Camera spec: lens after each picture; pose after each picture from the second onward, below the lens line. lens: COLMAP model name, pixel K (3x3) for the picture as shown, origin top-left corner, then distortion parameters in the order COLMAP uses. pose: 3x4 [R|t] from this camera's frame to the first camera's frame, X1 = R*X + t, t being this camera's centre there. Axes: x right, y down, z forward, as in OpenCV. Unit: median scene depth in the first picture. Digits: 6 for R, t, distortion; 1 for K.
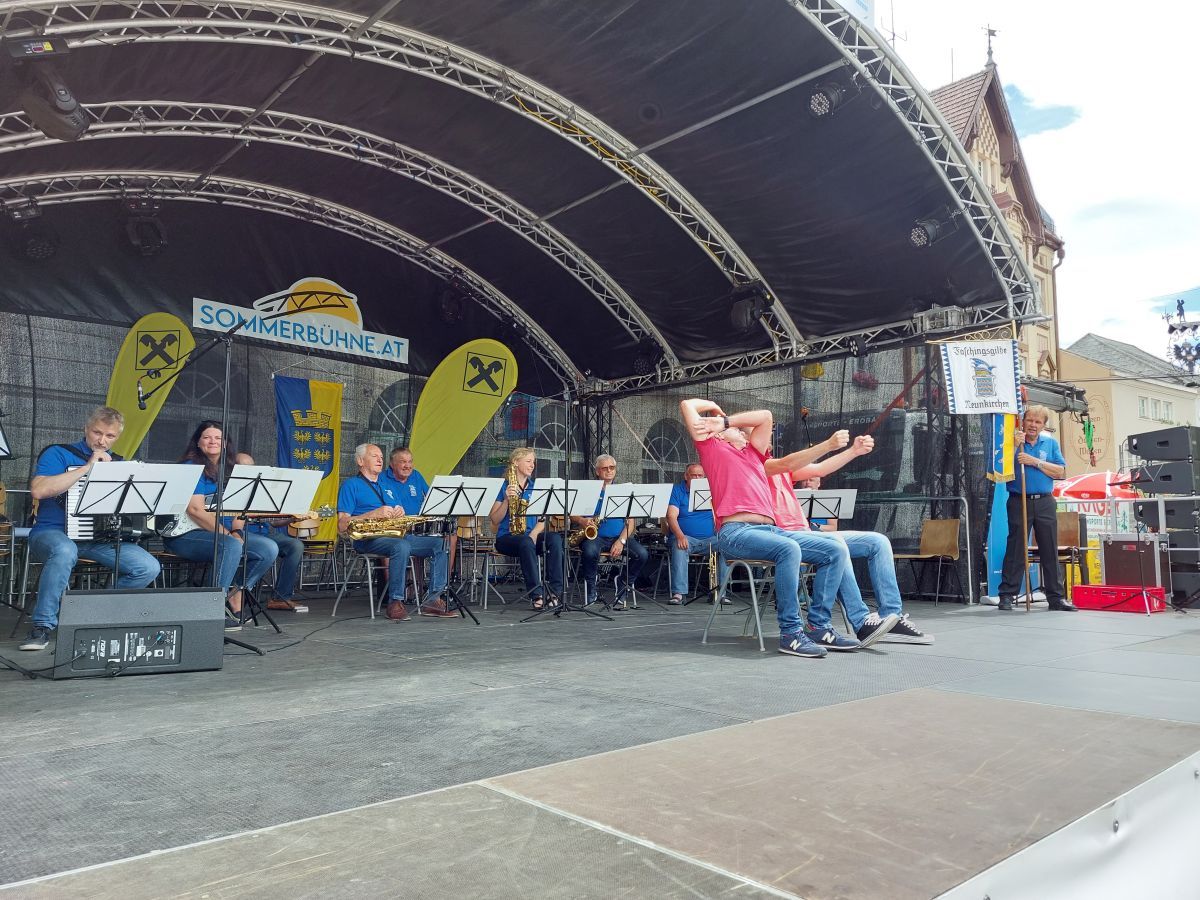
lens RADIAL K [[869.1, 0, 600.6], [0, 869.1, 449.6], [0, 0, 1]] dist [0.075767, -0.058309]
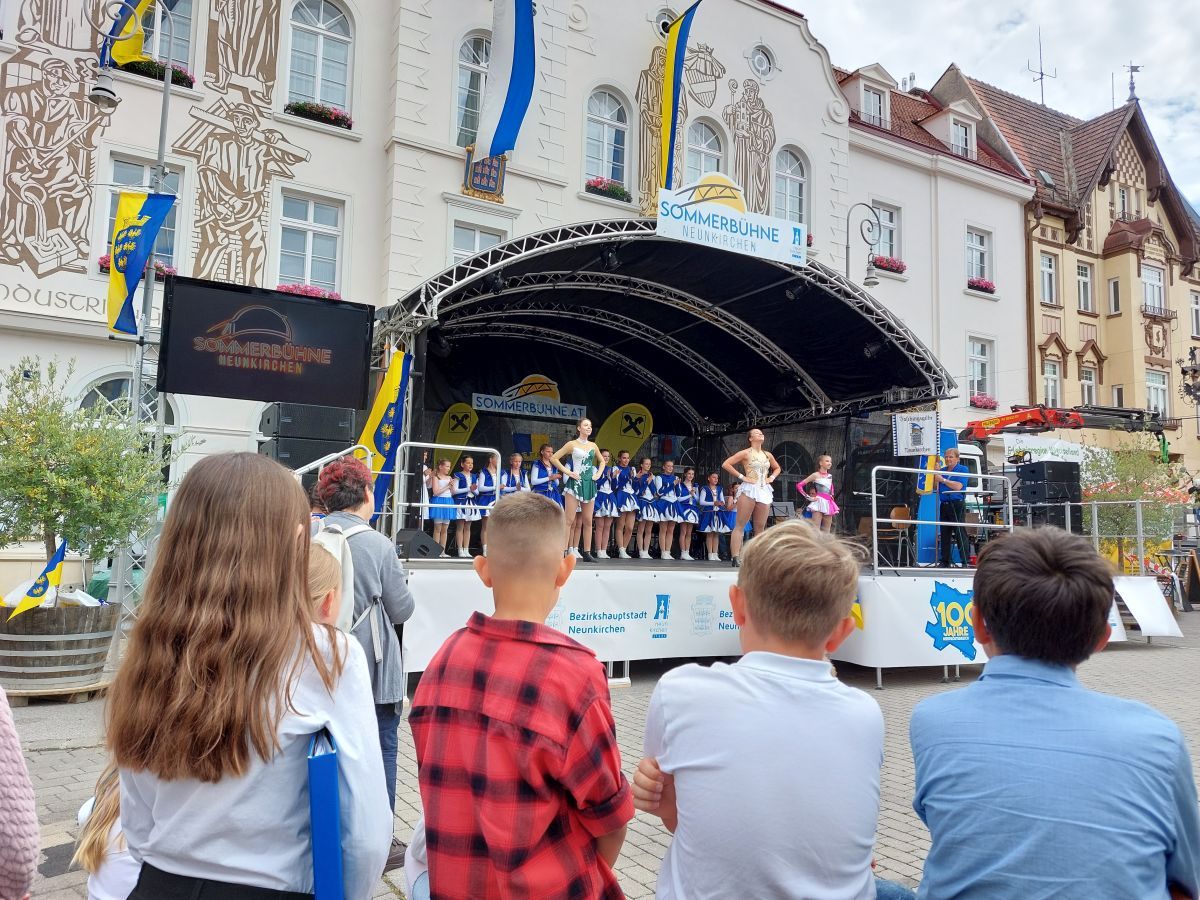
lens RADIAL K [[888.0, 0, 577.4], [0, 888.0, 445.7], [0, 0, 1]] dist [0.078813, -0.064608]
pose [[0.965113, -0.011339, -0.261587, 0.250258], [0.009813, 0.999926, -0.007141, -0.048282], [0.261648, 0.004325, 0.965154, -0.780896]]
